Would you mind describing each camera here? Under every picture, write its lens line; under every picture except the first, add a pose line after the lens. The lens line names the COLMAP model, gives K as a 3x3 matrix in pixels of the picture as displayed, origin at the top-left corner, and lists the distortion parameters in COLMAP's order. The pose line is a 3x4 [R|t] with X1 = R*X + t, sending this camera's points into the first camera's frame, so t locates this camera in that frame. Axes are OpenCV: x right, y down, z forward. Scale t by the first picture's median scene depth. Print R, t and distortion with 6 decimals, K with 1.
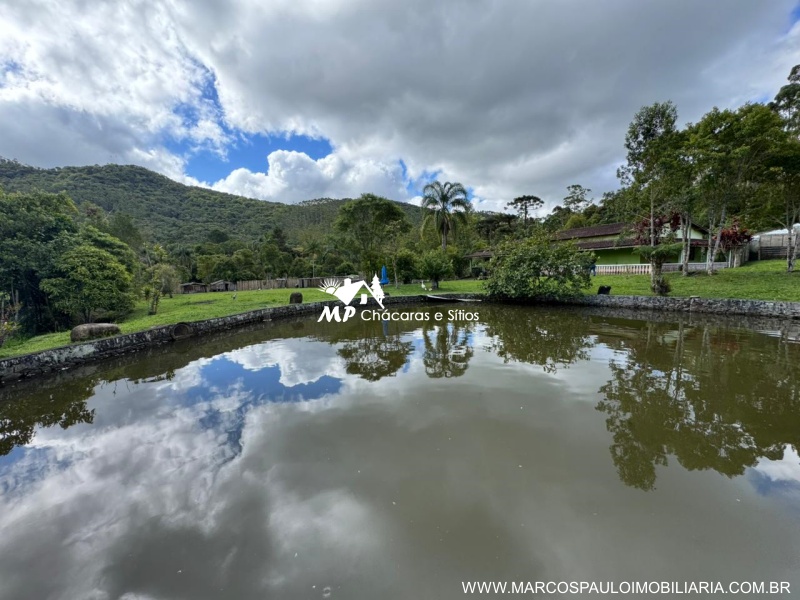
lens RADIAL K [[320.1, 0, 398.3], [0, 320.1, 298.1], [0, 0, 1]] dist [-0.003122, 0.000211]
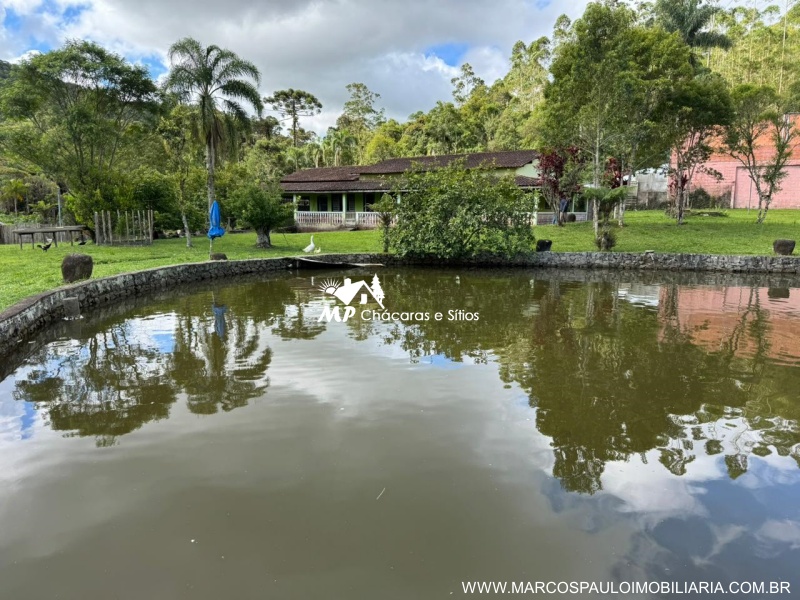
lens RADIAL K [[569.6, 0, 400.6], [0, 569.6, 287.7], [0, 0, 1]] dist [0.072074, -0.073592]
pose [[0.820402, -0.047201, 0.569835, -0.301132], [0.026355, 0.998649, 0.044777, 0.003530], [-0.571179, -0.021718, 0.820538, 0.065919]]
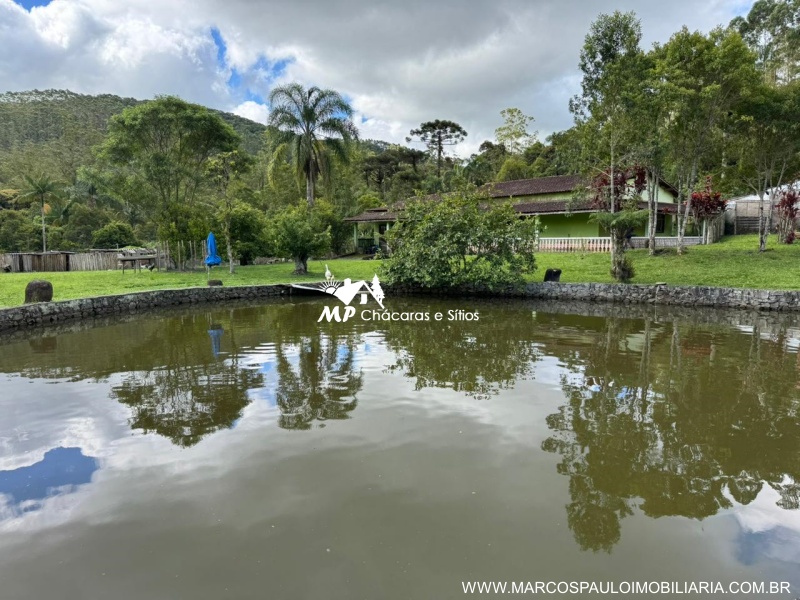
lens RADIAL K [[562.2, 0, 400.0], [0, 562.2, 300.0], [0, 0, 1]] dist [0.085636, -0.127357]
pose [[0.952497, -0.015305, 0.304162, -0.030879], [0.010057, 0.999772, 0.018811, 0.001865], [-0.304381, -0.014859, 0.952434, -0.045905]]
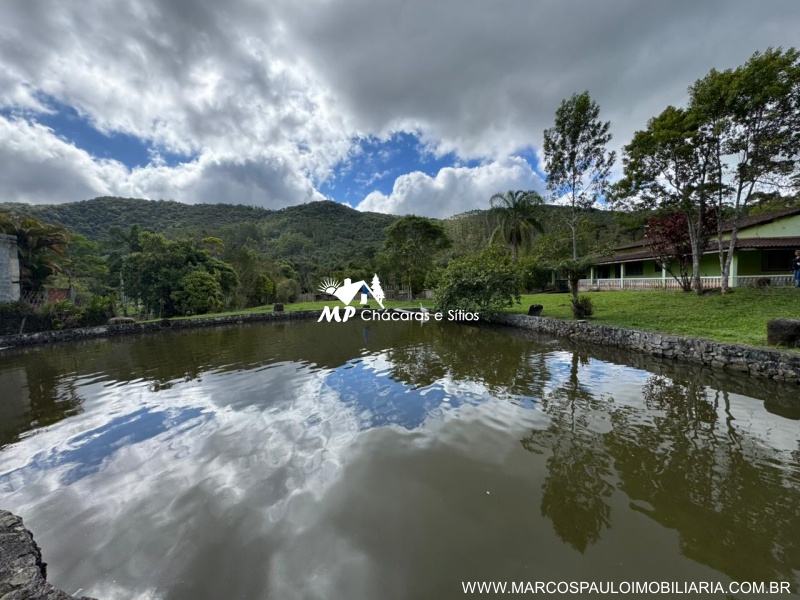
lens RADIAL K [[320.1, 0, 398.3], [0, 320.1, 298.1], [0, 0, 1]] dist [-0.003122, 0.000211]
pose [[0.890743, 0.018936, -0.454113, 0.524029], [-0.034215, 0.999090, -0.025450, -0.015971], [0.453218, 0.038207, 0.890581, 0.021827]]
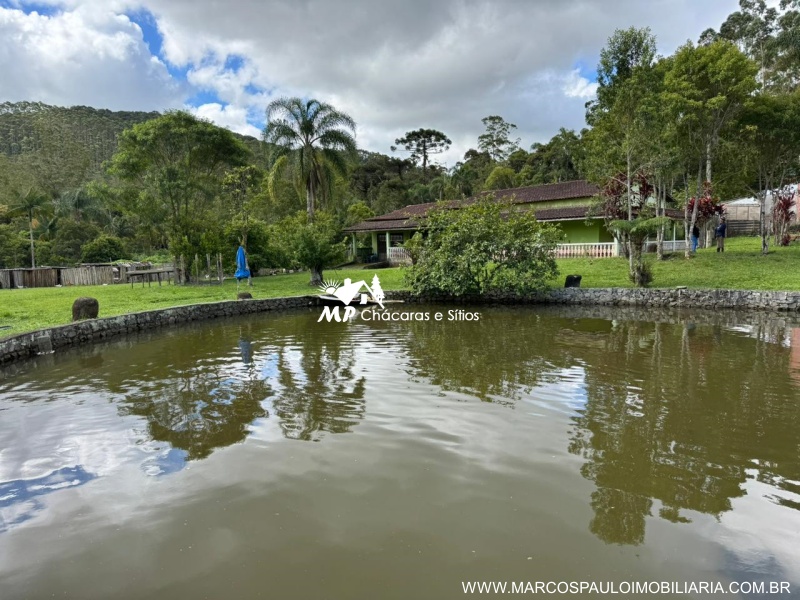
lens RADIAL K [[560.5, 0, 401.2], [0, 560.5, 303.1], [0, 0, 1]] dist [0.089867, -0.130212]
pose [[0.940635, -0.034092, 0.337705, -0.107363], [0.031871, 0.999419, 0.012119, -0.002514], [-0.337921, -0.000637, 0.941174, -0.041752]]
